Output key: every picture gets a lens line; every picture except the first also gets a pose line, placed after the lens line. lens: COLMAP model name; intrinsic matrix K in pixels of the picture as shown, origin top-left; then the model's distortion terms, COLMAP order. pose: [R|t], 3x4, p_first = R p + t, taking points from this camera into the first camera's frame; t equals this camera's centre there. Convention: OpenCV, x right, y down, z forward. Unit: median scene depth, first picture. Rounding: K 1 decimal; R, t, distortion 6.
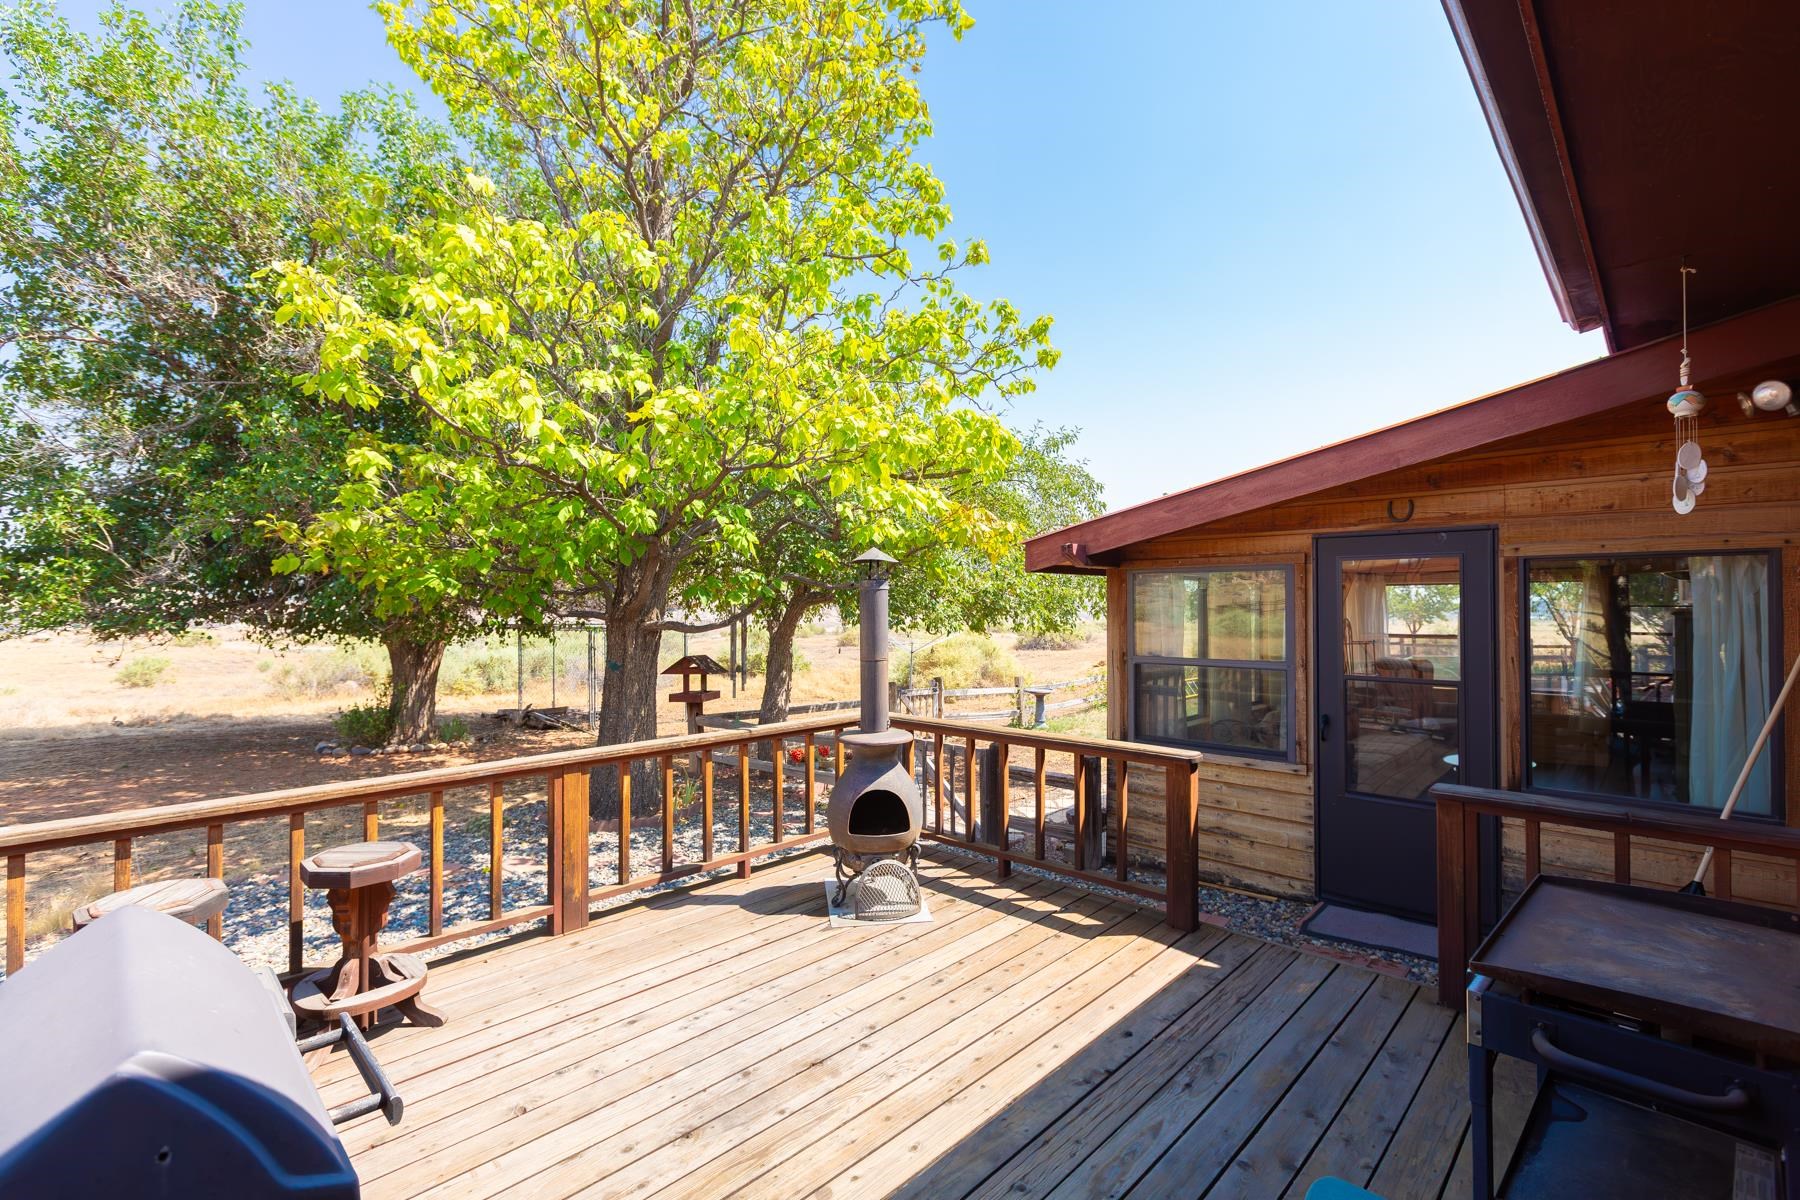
lens RADIAL K [[821.4, 0, 887.2], [0, 821.4, 589.4], [0, 0, 1]] dist [0.003615, -0.001250]
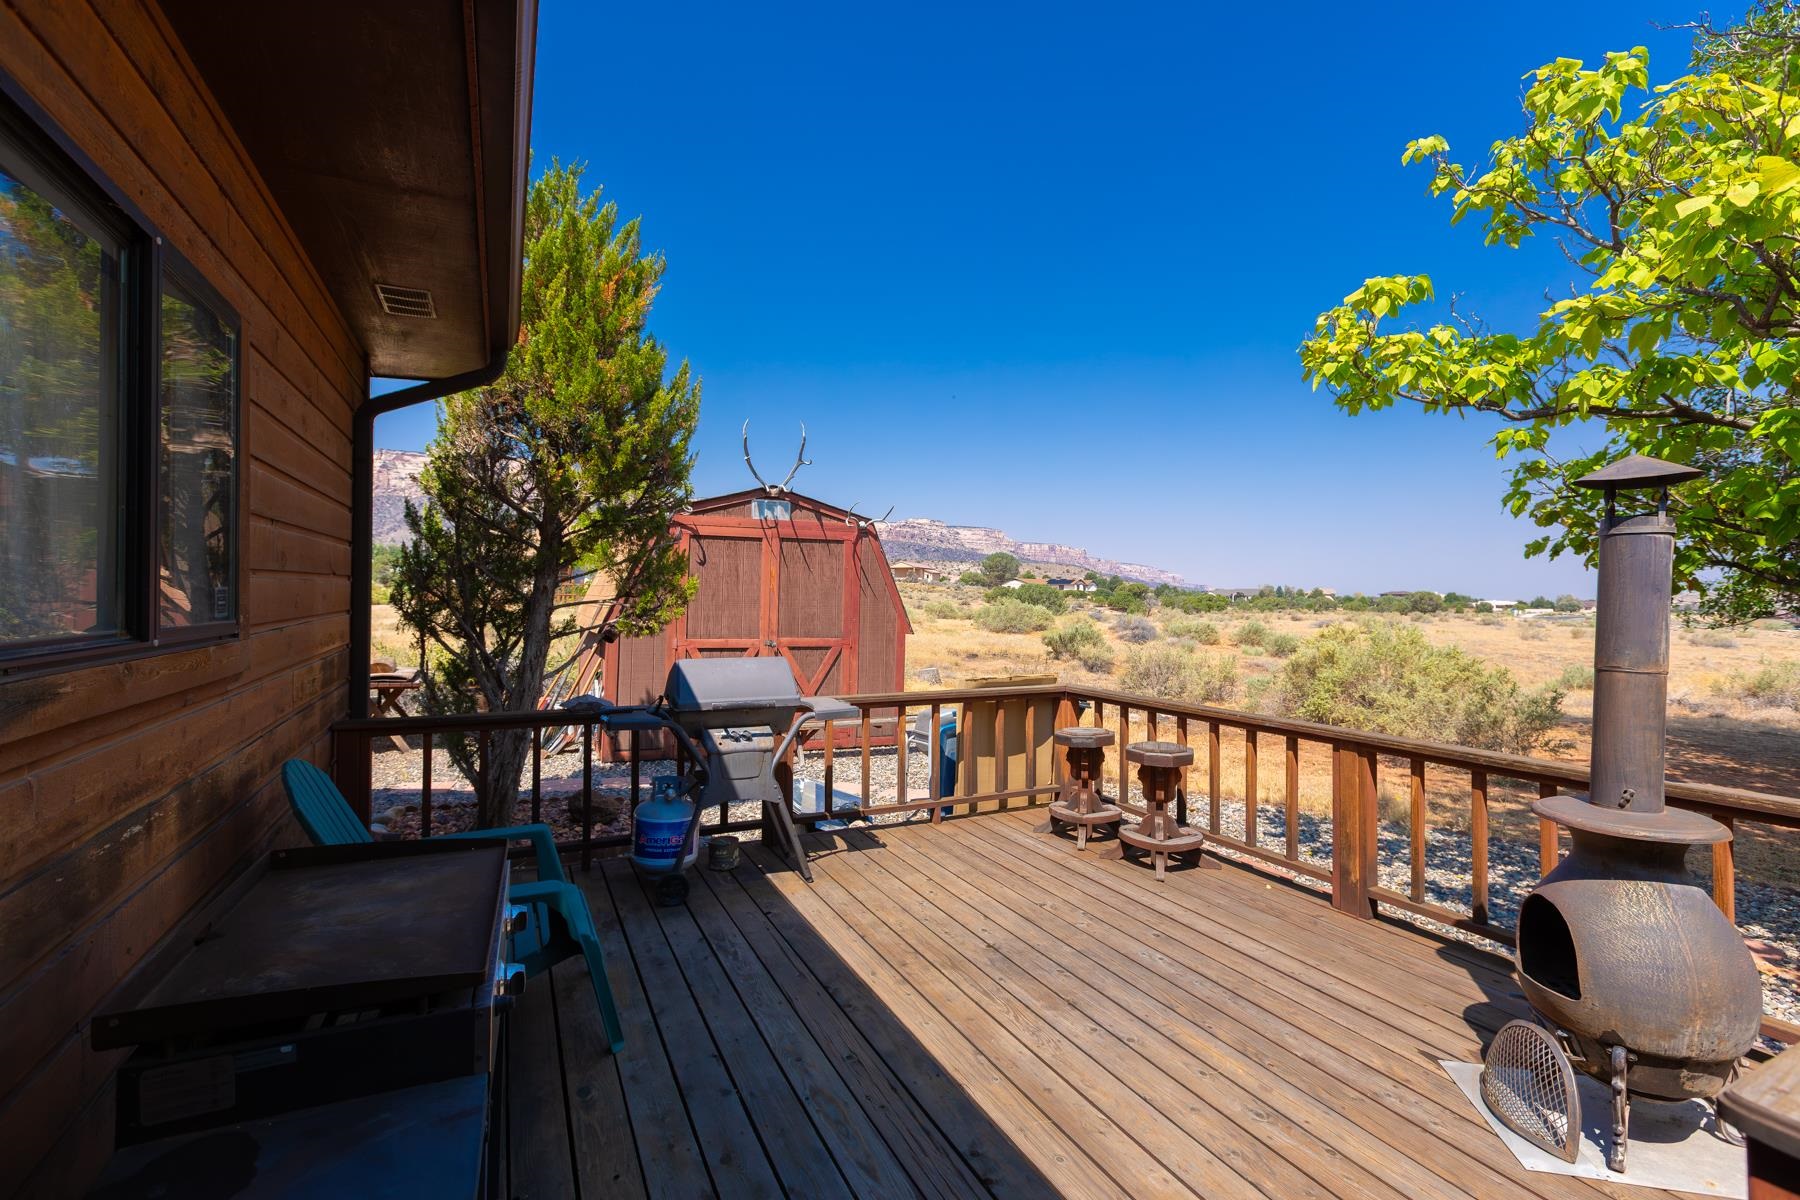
lens RADIAL K [[821.4, 0, 887.2], [0, 821.4, 589.4], [0, 0, 1]] dist [0.003615, -0.001250]
pose [[-0.360226, -0.010036, -0.932811, 0.834683], [0.005011, 0.999907, -0.012693, 0.055431], [0.932852, -0.009247, -0.360142, 0.996798]]
